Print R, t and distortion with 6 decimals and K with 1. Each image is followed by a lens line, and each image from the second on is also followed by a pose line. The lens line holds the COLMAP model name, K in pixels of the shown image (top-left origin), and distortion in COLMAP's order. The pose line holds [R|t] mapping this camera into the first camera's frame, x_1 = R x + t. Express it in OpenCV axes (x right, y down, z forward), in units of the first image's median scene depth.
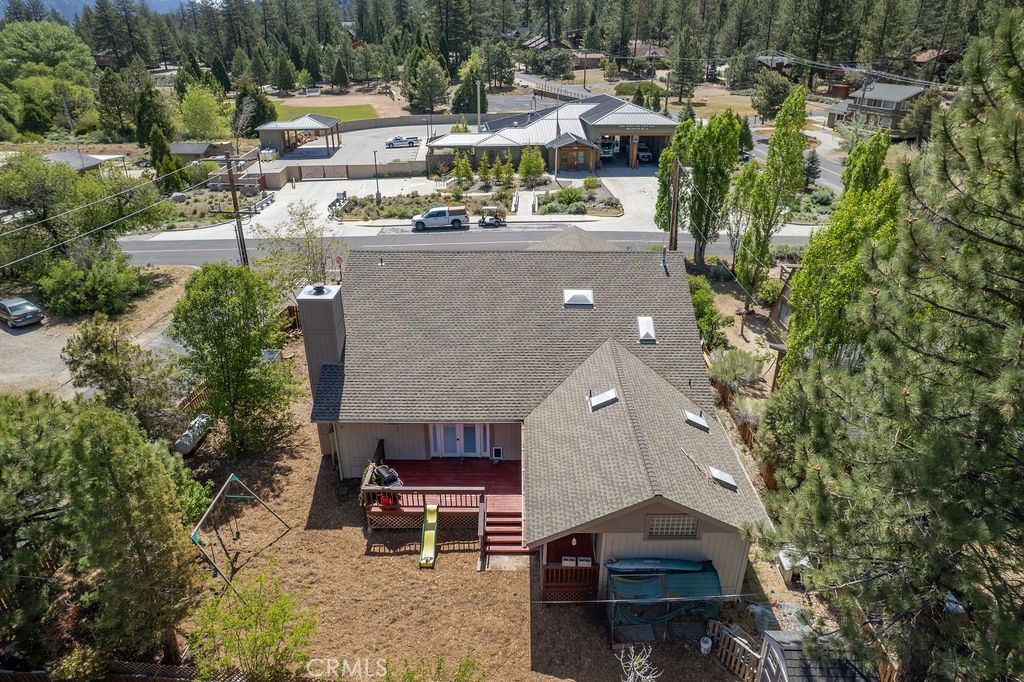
lens RADIAL K [[656.7, 0, 518.3], [0, 656.7, 344.1], [0, 0, 1]] dist [-0.084889, 0.075392]
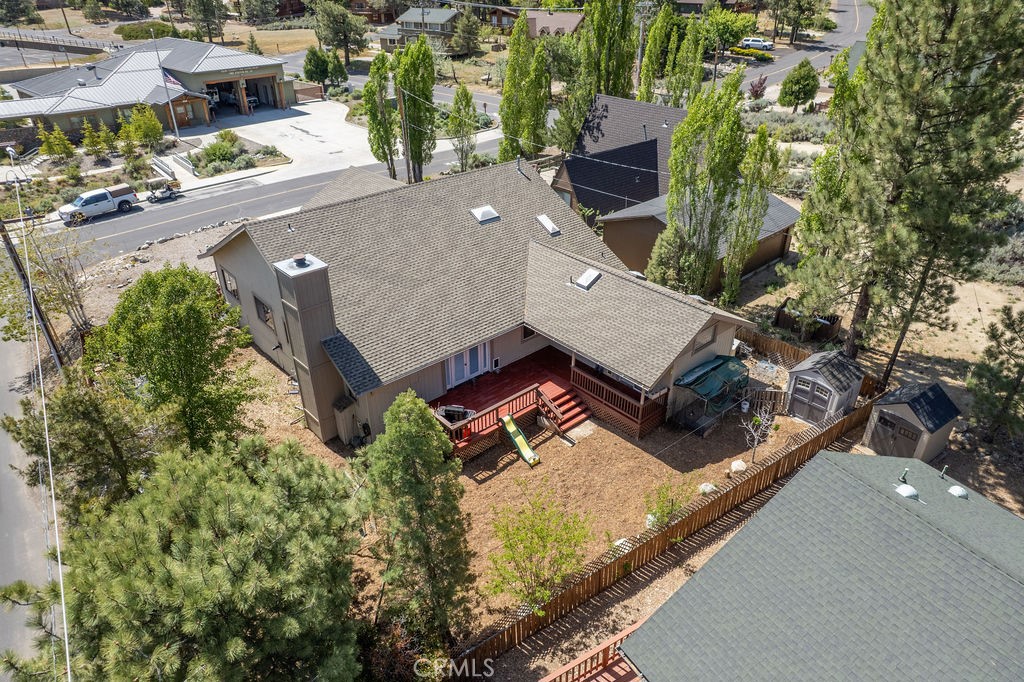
lens RADIAL K [[656.7, 0, 518.3], [0, 656.7, 344.1], [0, 0, 1]] dist [-0.084889, 0.075392]
pose [[0.742051, -0.338718, 0.578472, -0.257393], [0.287086, 0.940385, 0.182365, -0.021867], [-0.605757, 0.030747, 0.795055, 0.042546]]
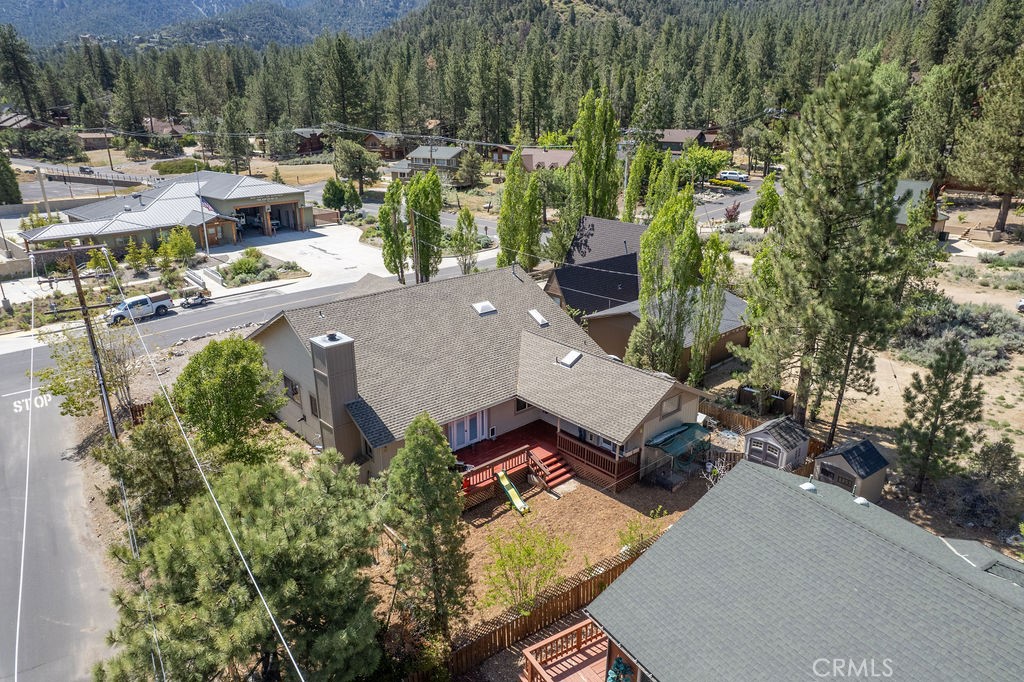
lens RADIAL K [[656.7, 0, 518.3], [0, 656.7, 344.1], [0, 0, 1]] dist [-0.084889, 0.075392]
pose [[0.742488, -0.225270, 0.630845, -0.308581], [0.286998, 0.957922, 0.004277, 0.005322], [-0.605264, 0.177876, 0.775897, -0.016333]]
